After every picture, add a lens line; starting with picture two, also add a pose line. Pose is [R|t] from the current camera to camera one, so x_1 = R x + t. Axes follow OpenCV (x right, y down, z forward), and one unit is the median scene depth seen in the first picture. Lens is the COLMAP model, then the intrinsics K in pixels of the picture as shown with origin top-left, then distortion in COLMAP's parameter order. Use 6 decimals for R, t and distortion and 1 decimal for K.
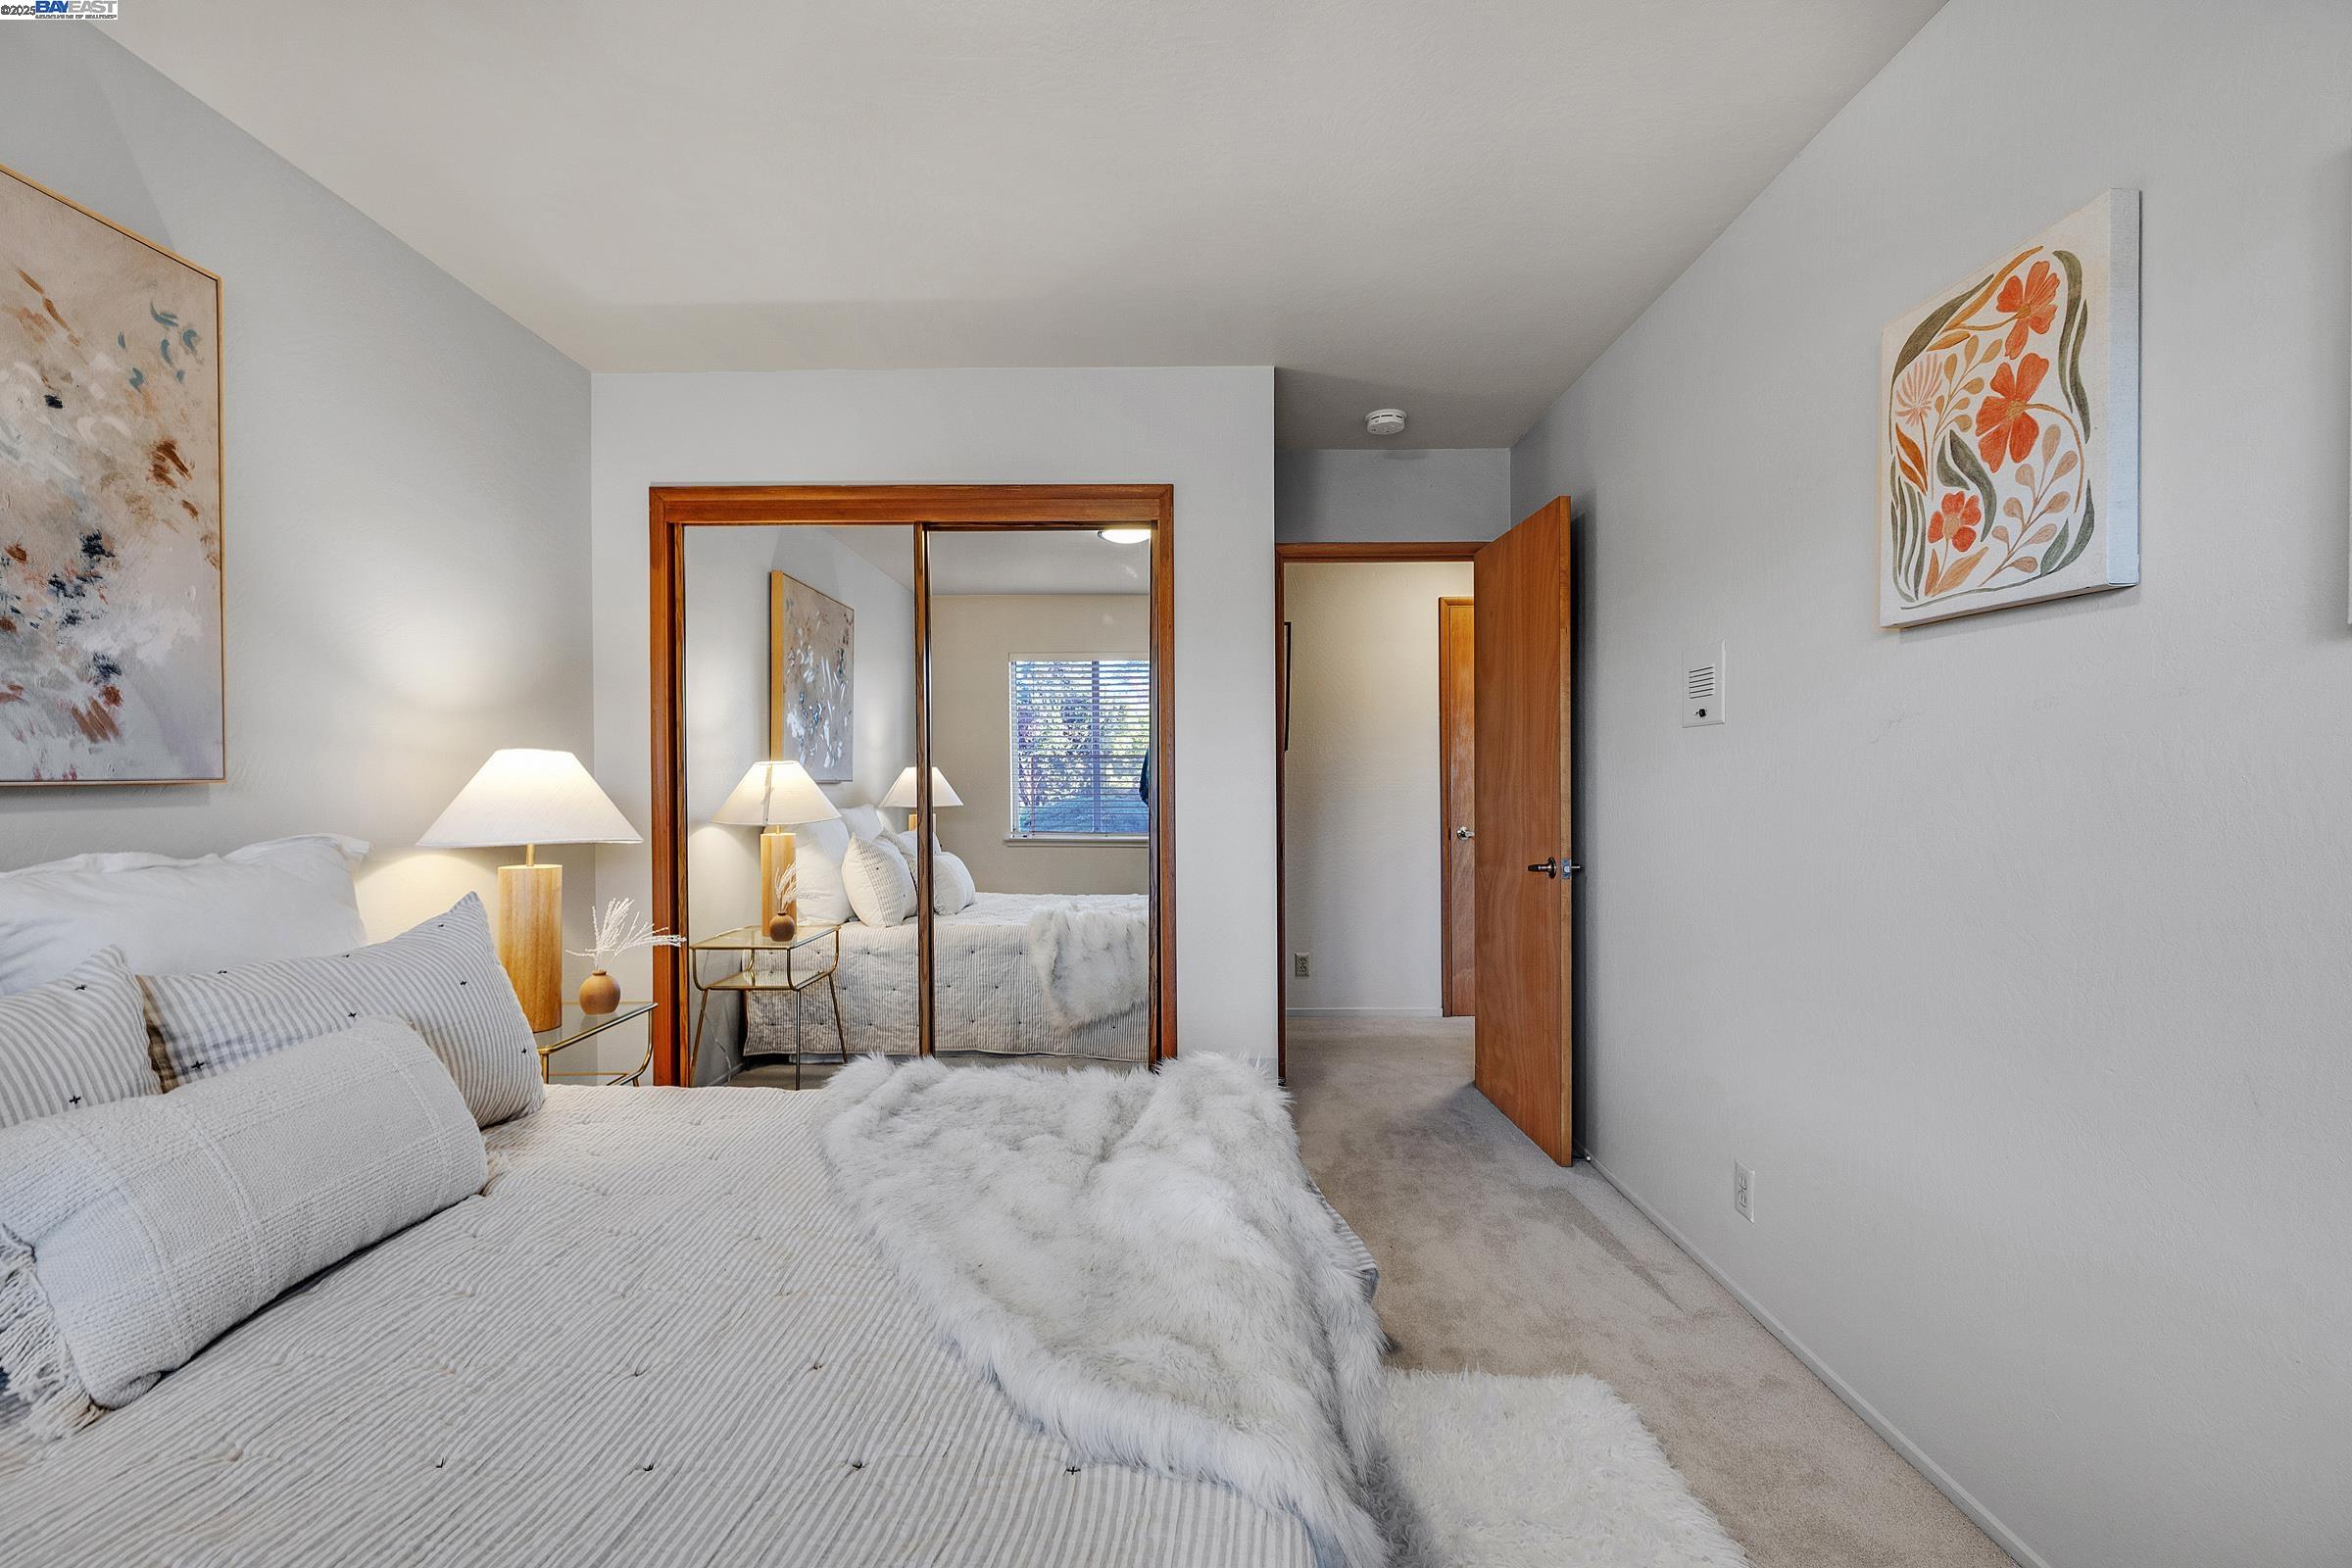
lens RADIAL K [[978.3, 0, 1172.9], [0, 978.3, 783.7], [0, 0, 1]] dist [-0.000675, 0.000064]
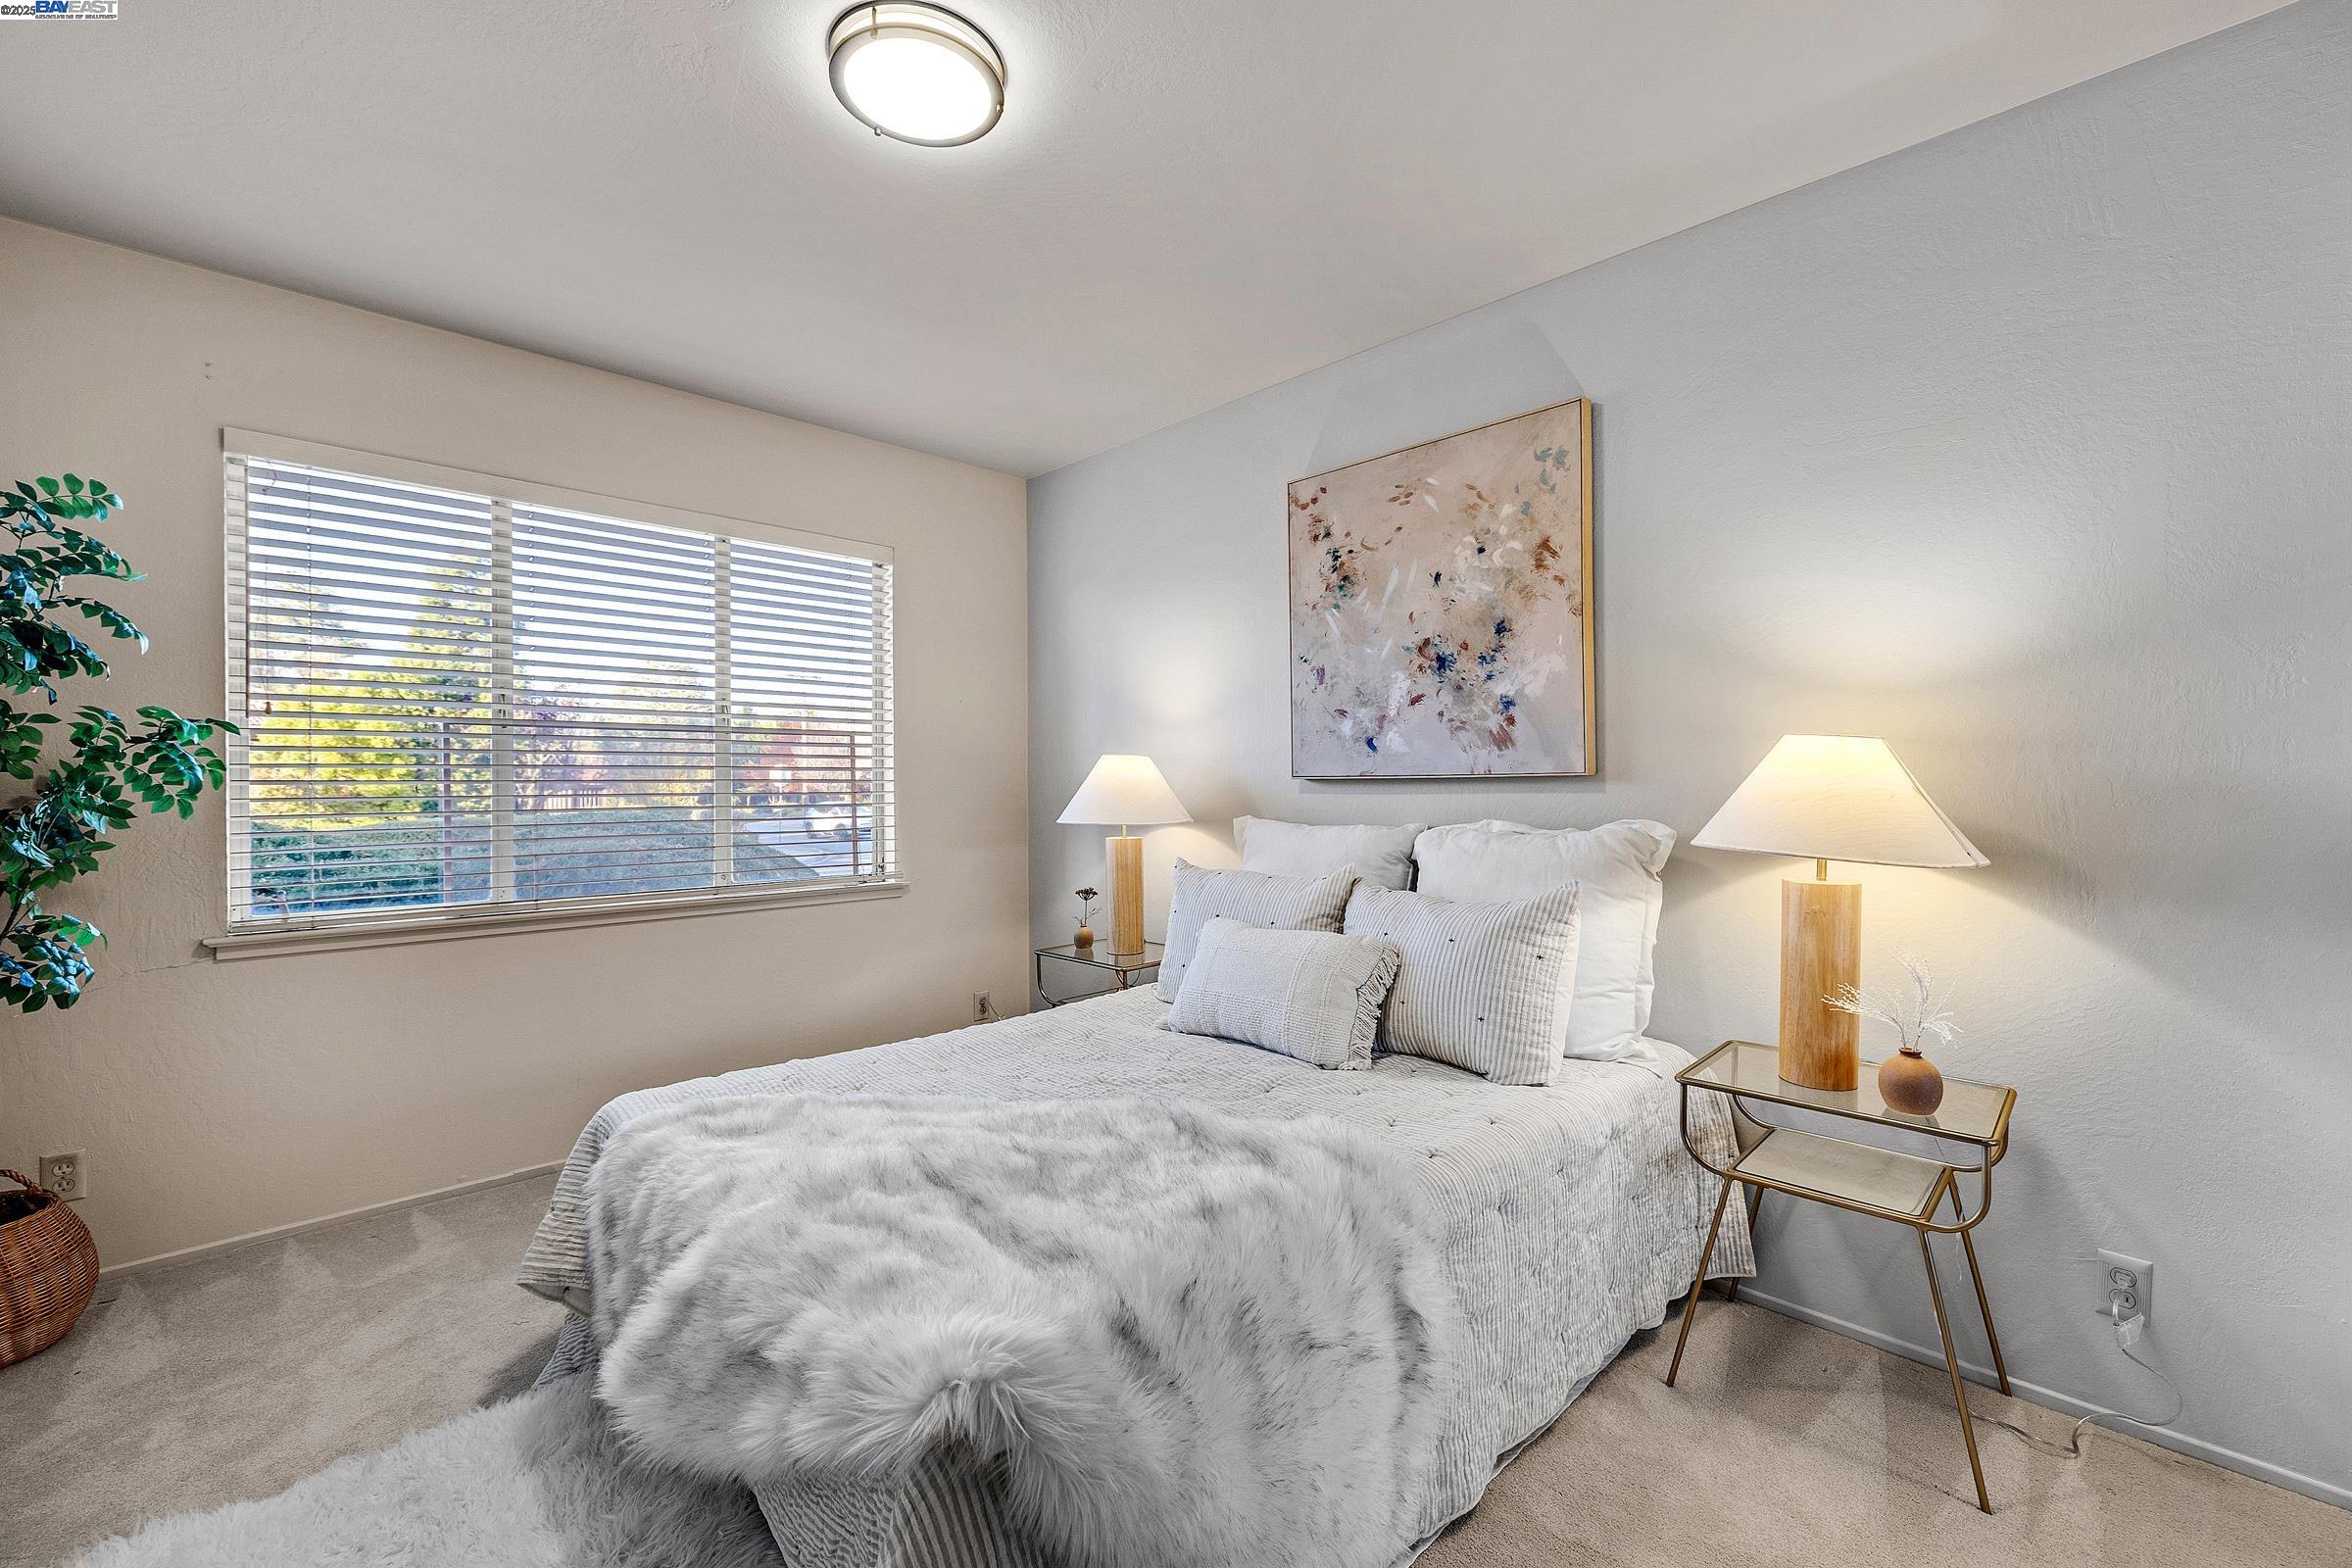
lens RADIAL K [[978.3, 0, 1169.4], [0, 978.3, 786.4], [0, 0, 1]] dist [-0.000675, 0.000064]
pose [[-0.699445, 0.005223, -0.714668, 0.418991], [0.000199, 0.999975, 0.007114, 0.004347], [0.714687, 0.004834, -0.699428, 1.720483]]
